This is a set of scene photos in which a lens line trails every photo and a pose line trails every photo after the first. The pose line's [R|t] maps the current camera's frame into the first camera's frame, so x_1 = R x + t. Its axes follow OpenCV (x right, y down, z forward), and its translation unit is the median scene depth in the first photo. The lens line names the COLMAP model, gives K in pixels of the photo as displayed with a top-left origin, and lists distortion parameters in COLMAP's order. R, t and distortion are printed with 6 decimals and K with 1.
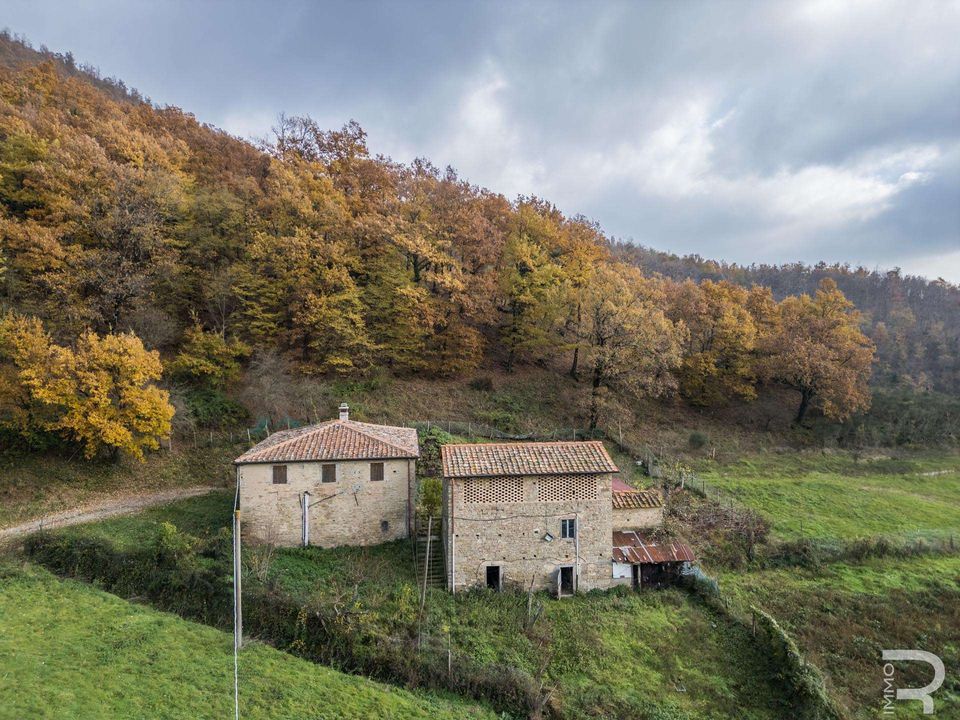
lens RADIAL K [[660.3, 0, 480.0], [0, 660.3, 360.0], [0, 0, 1]] dist [0.073484, -0.061957]
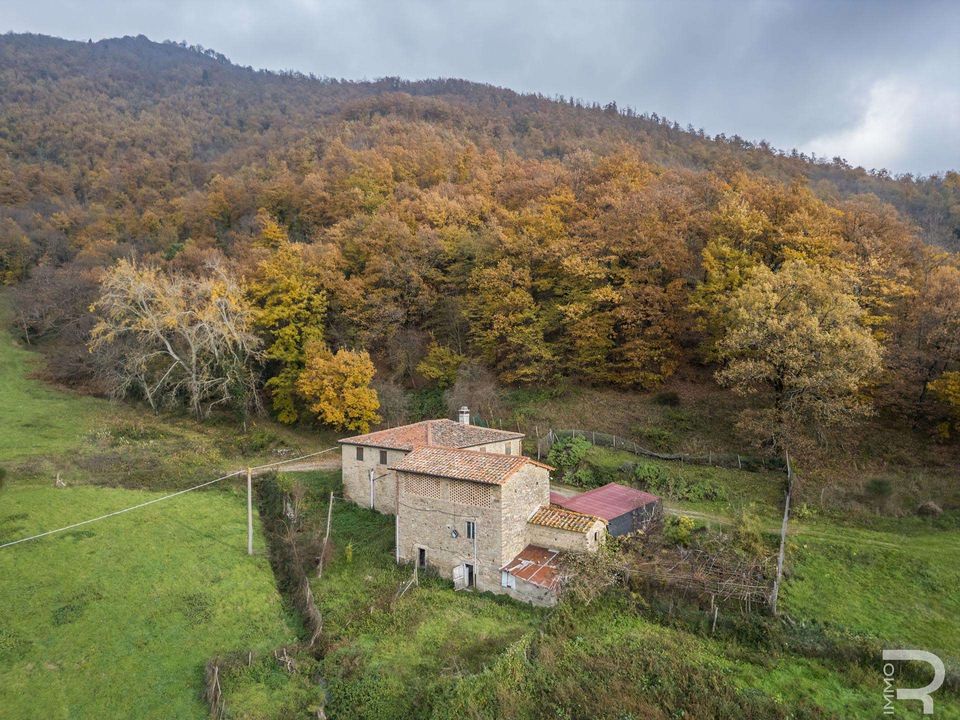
lens RADIAL K [[660.3, 0, 480.0], [0, 660.3, 360.0], [0, 0, 1]] dist [0.073484, -0.061957]
pose [[0.691089, 0.012313, -0.722664, 0.886030], [-0.013181, 0.999903, 0.004431, -0.034145], [0.722649, 0.006463, 0.691185, 0.226889]]
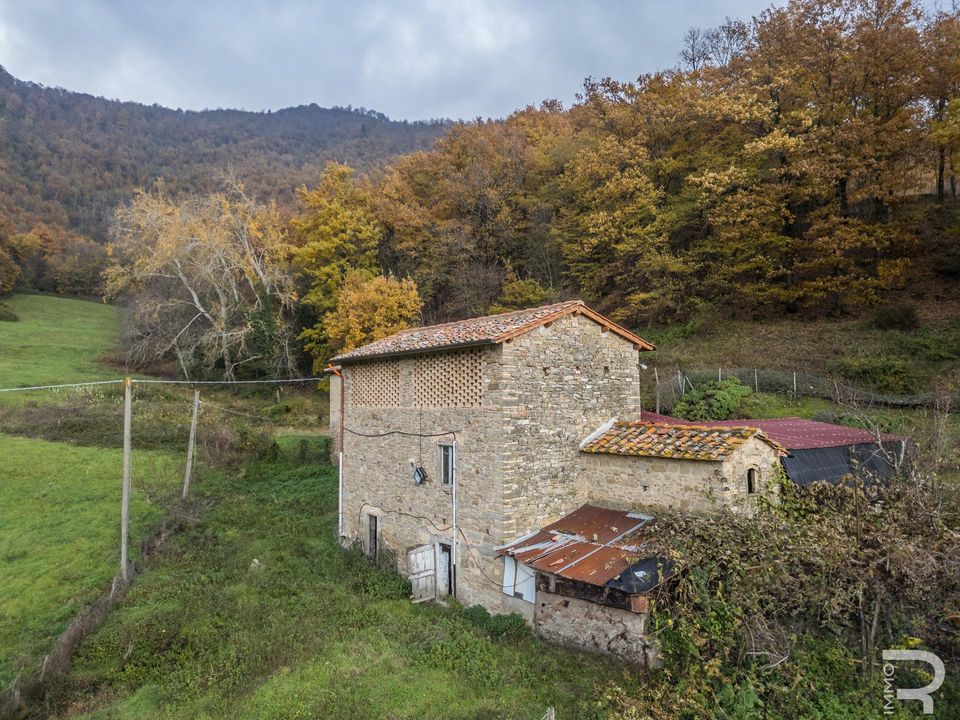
lens RADIAL K [[660.3, 0, 480.0], [0, 660.3, 360.0], [0, 0, 1]] dist [0.073484, -0.061957]
pose [[0.504902, -0.050273, -0.861712, 0.536492], [-0.014137, 0.997687, -0.066489, 0.196003], [0.863061, 0.045752, 0.503023, 0.723742]]
